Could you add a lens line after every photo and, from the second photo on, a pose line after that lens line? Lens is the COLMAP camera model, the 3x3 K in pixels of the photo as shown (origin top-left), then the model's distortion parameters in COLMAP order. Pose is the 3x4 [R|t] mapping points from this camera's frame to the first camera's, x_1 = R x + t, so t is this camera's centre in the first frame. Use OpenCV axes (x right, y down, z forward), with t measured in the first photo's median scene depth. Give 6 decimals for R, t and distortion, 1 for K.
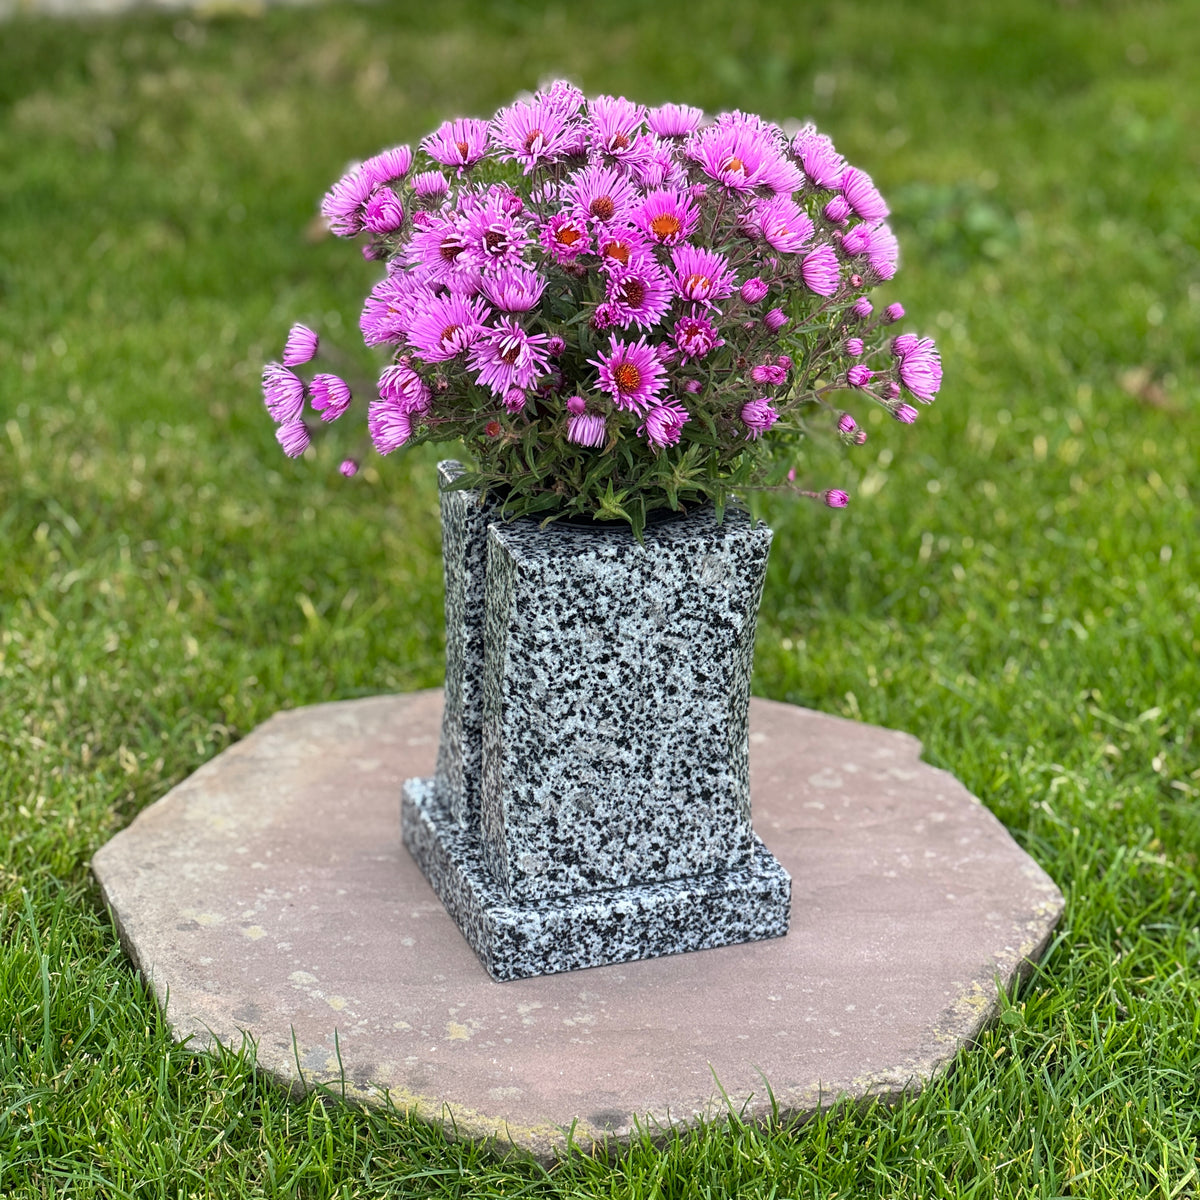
lens RADIAL K [[3668.2, 0, 600.0], [0, 3668.2, 600.0], [0, 0, 1]] dist [0.019964, 2.711632]
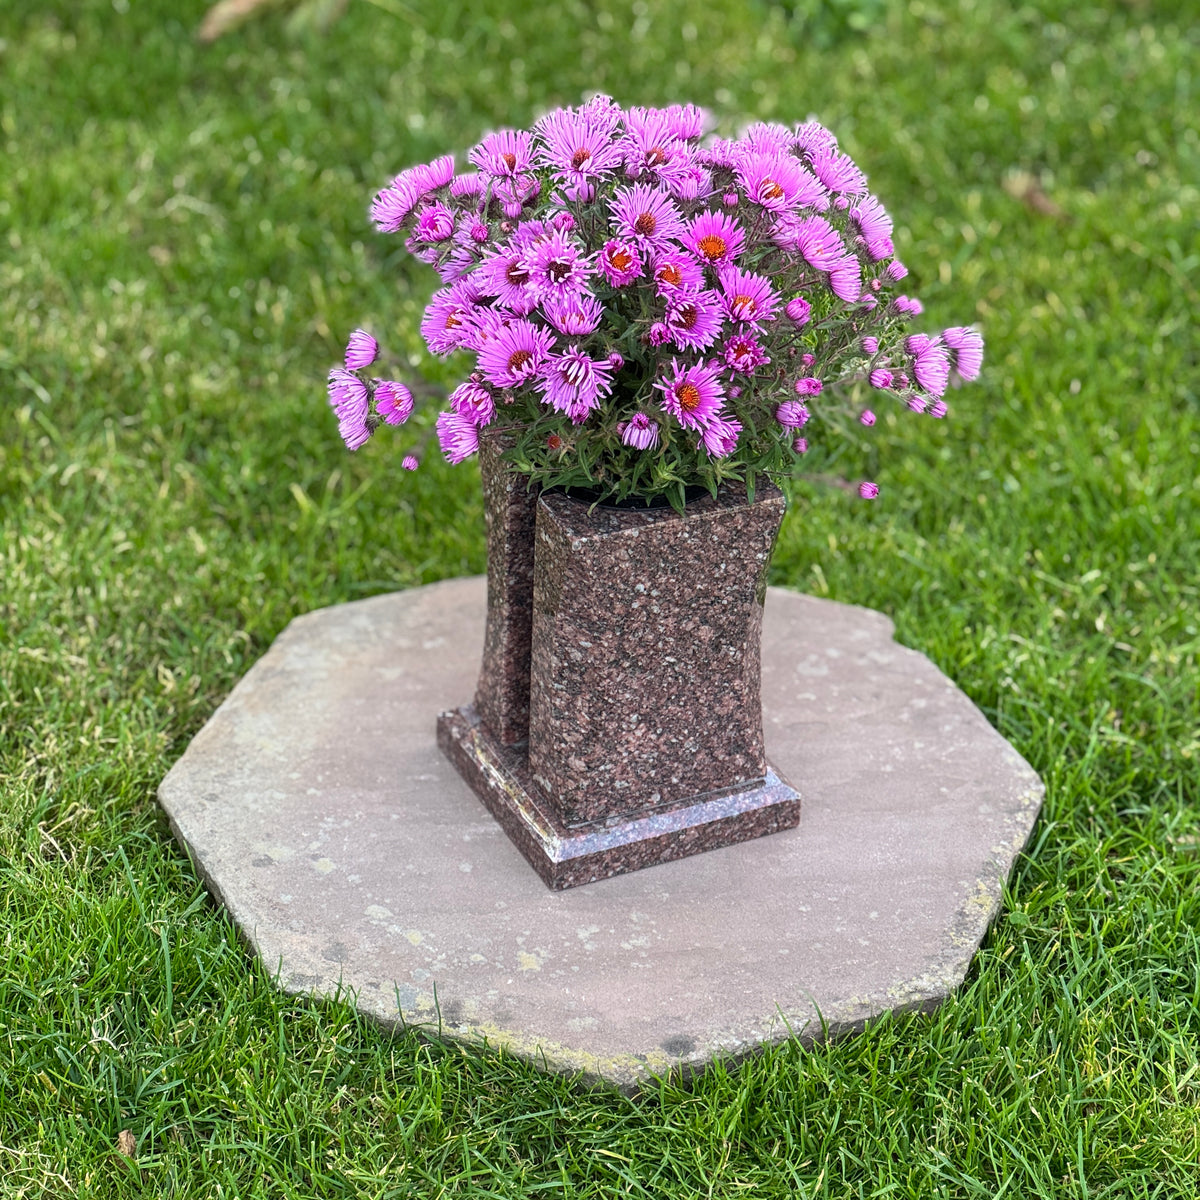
lens RADIAL K [[3675.3, 0, 593.9], [0, 3675.3, 619.1], [0, 0, 1]] dist [-0.115763, 5.178688]
pose [[0.995129, -0.046322, 0.087025, -0.102529], [0.032342, 0.987277, 0.155685, -0.144526], [-0.093130, -0.152112, 0.983966, -0.069830]]
